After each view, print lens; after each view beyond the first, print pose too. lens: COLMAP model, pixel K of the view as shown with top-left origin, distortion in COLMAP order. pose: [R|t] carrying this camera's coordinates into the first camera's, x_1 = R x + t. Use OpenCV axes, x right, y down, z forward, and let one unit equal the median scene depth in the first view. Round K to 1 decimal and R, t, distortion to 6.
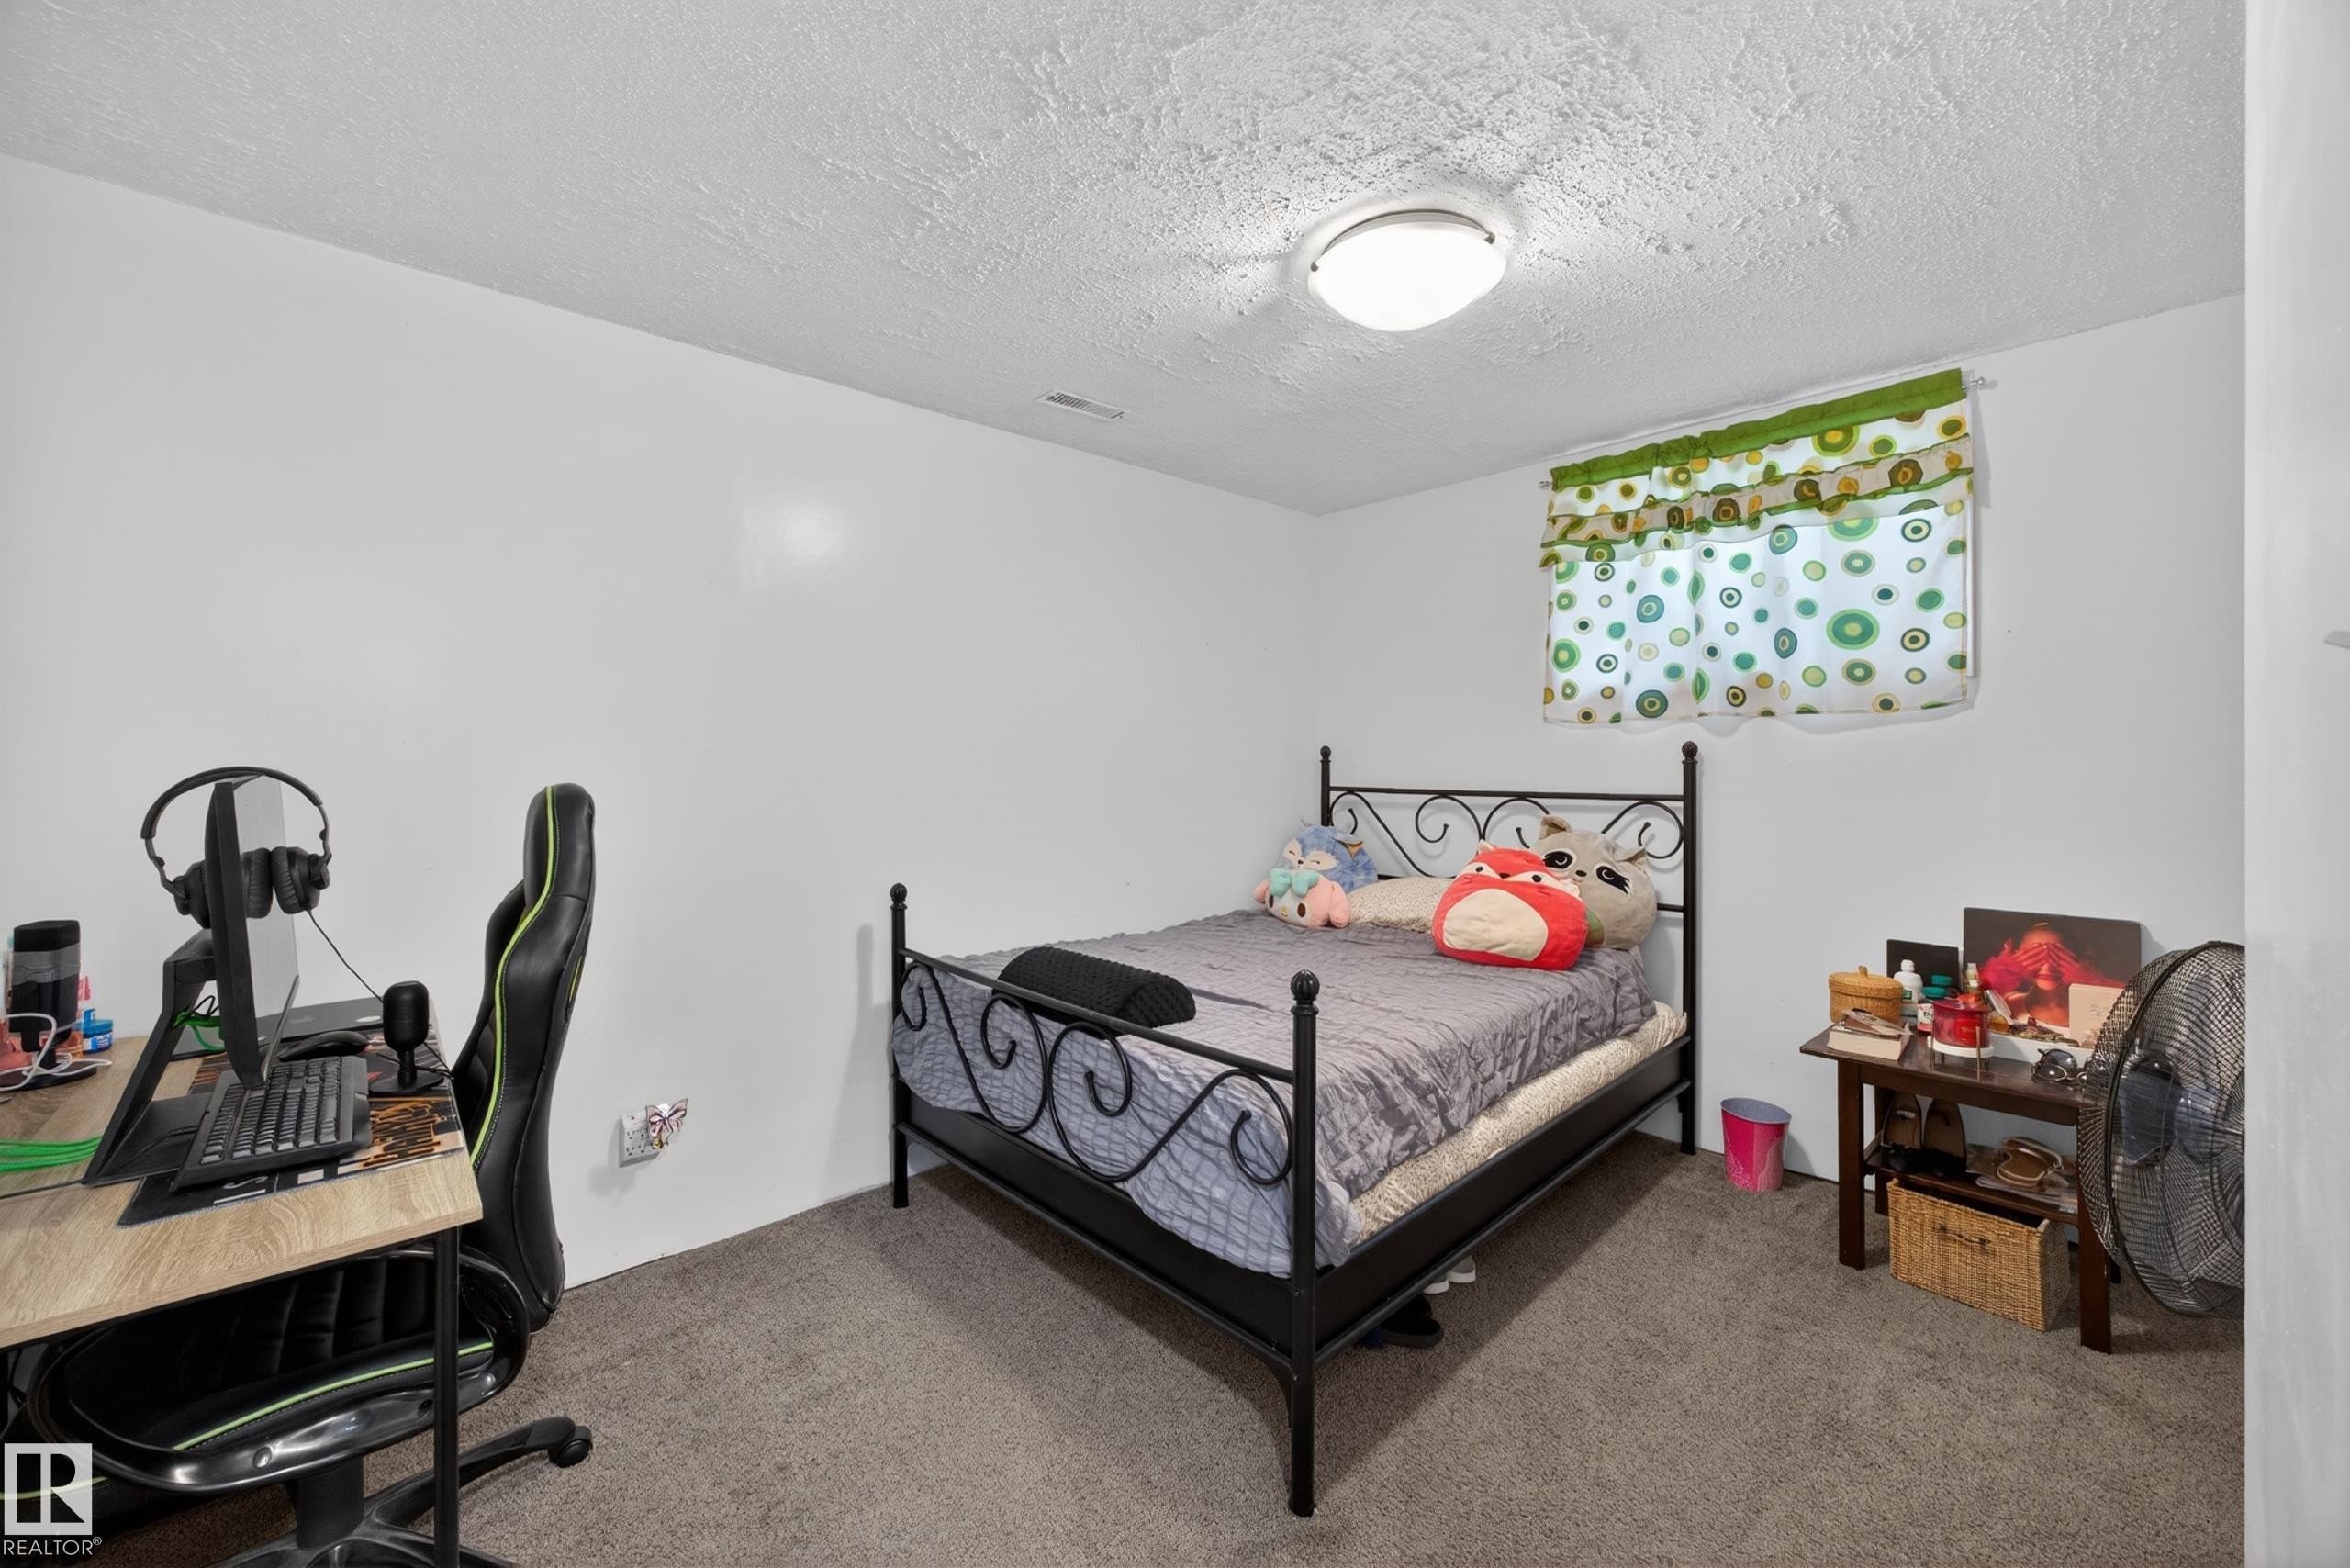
lens RADIAL K [[915.0, 0, 1173.1], [0, 915.0, 762.7], [0, 0, 1]] dist [-0.020395, 0.000373]
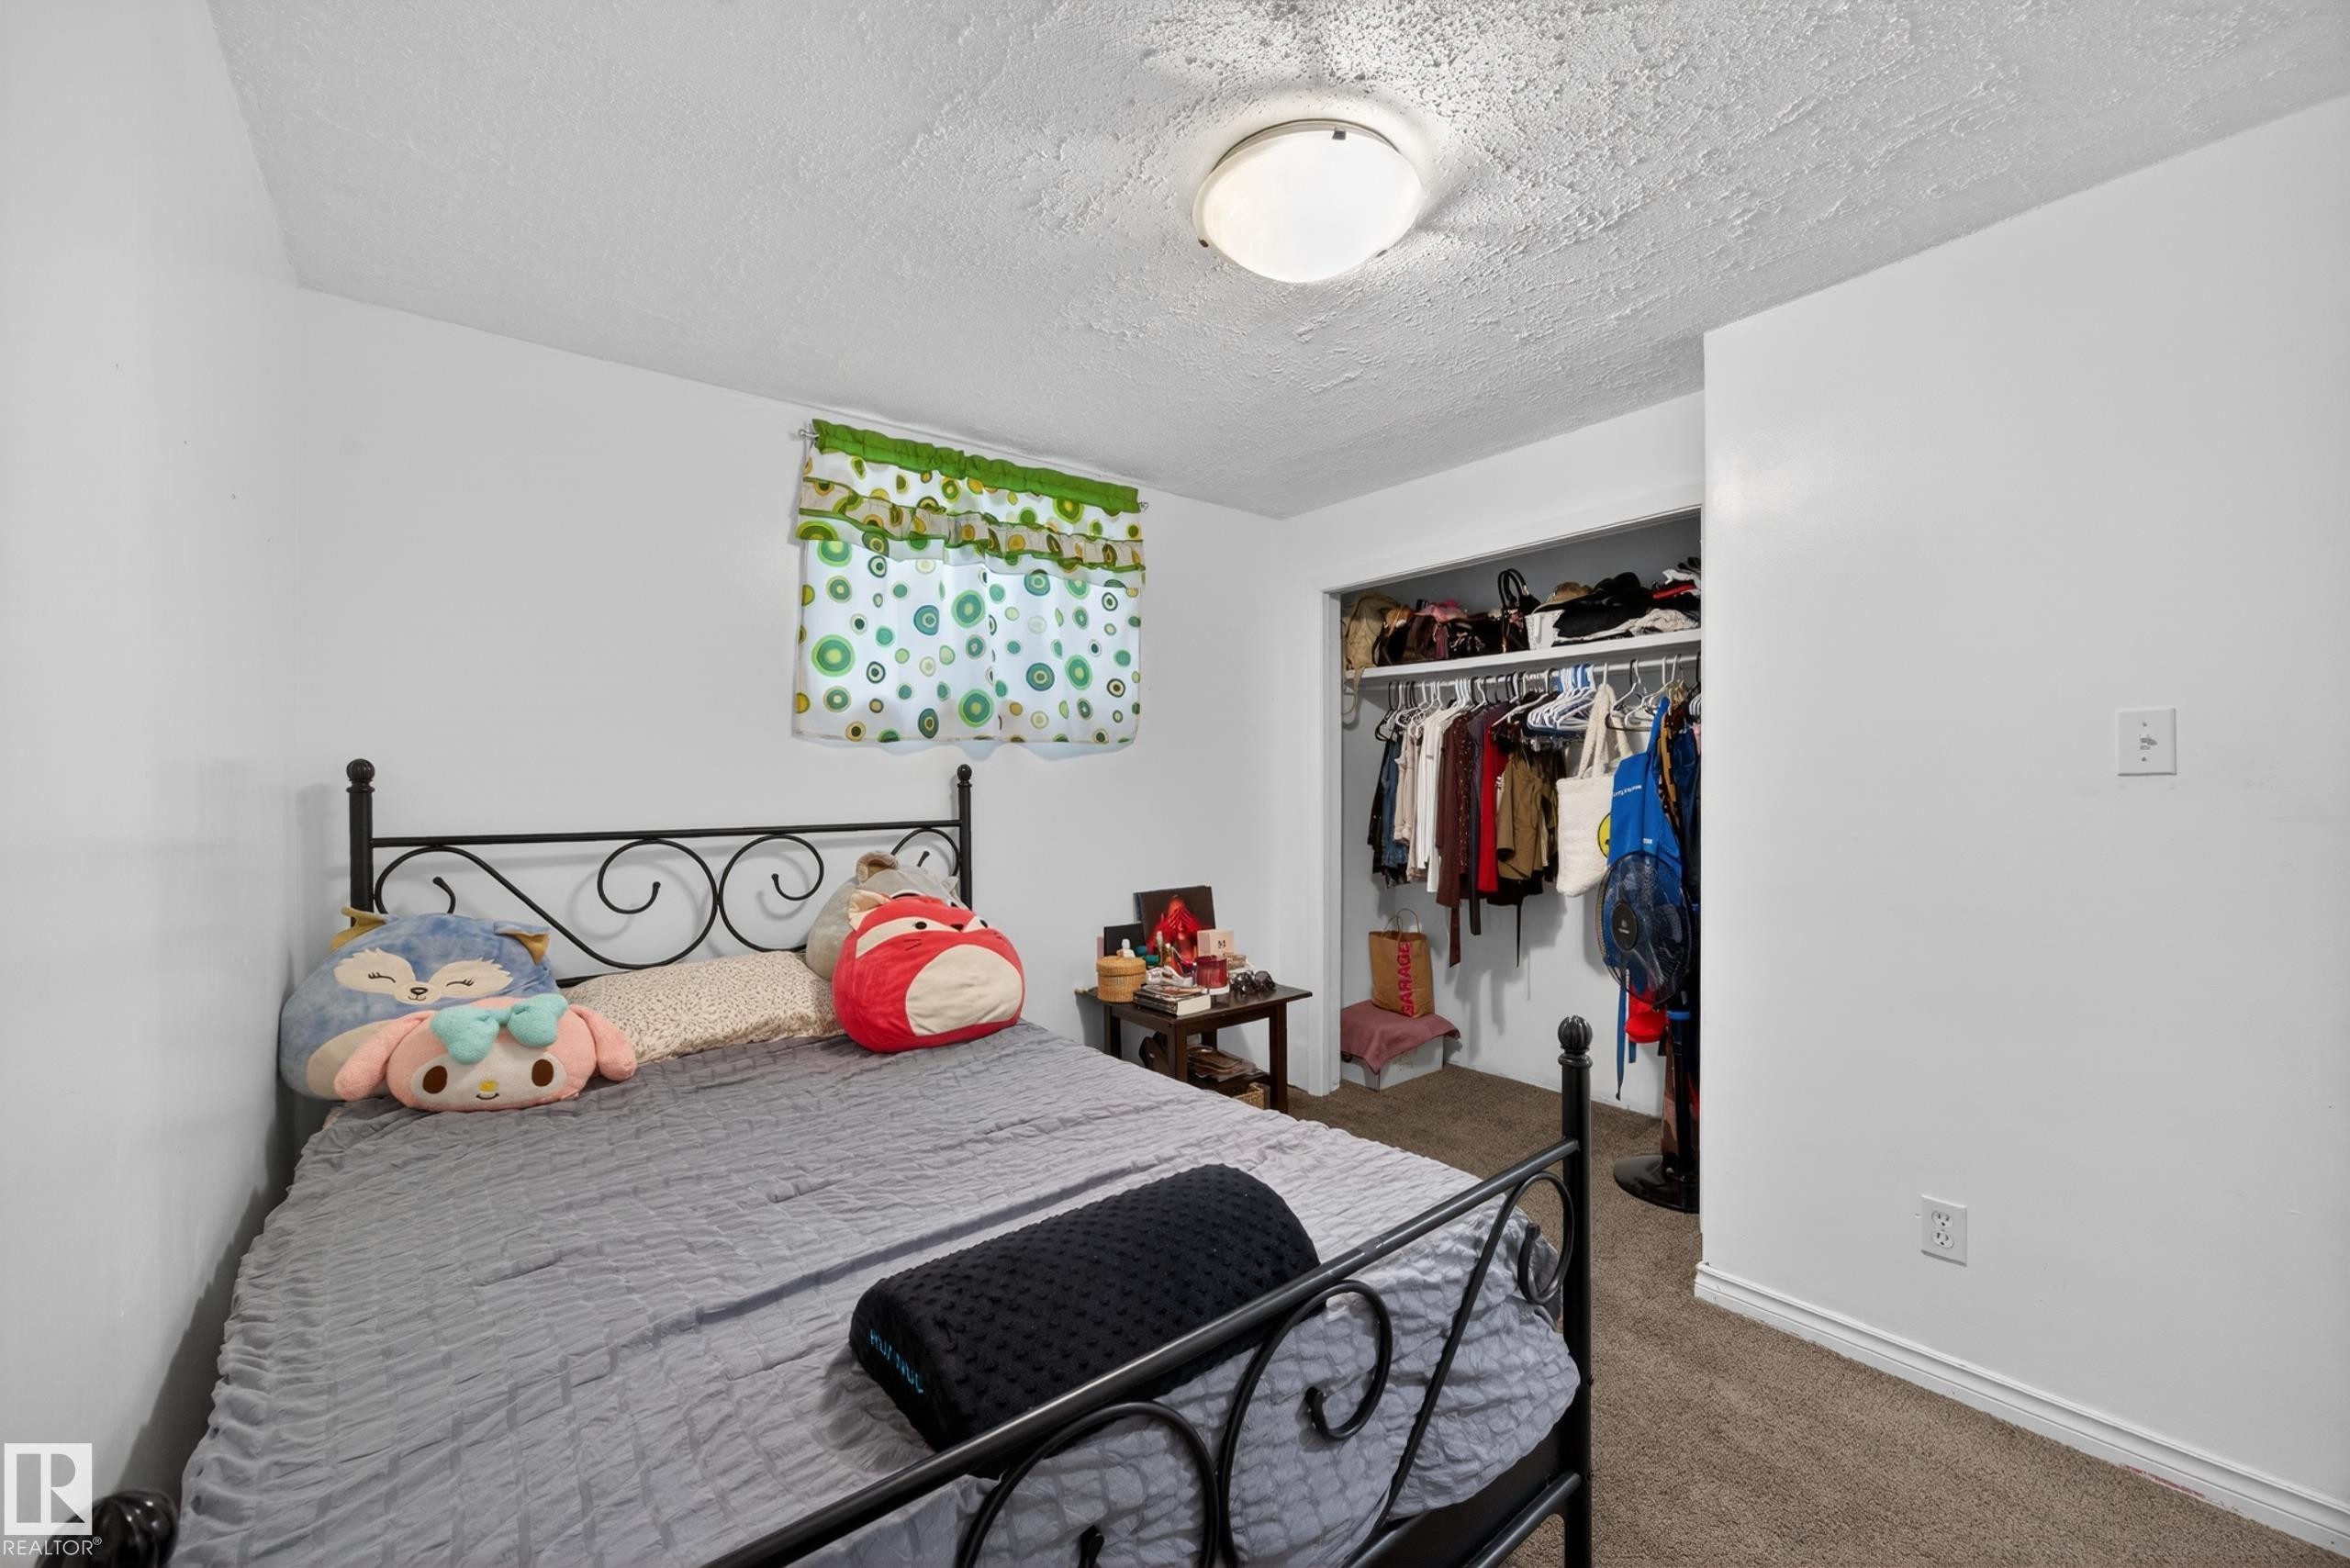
lens RADIAL K [[915.0, 0, 1171.8], [0, 915.0, 793.2], [0, 0, 1]] dist [-0.020395, 0.000373]
pose [[0.085132, -0.003657, 0.996363, -0.391137], [0.016428, 0.999862, 0.002266, 0.009198], [-0.996234, 0.016175, 0.085180, 0.692017]]
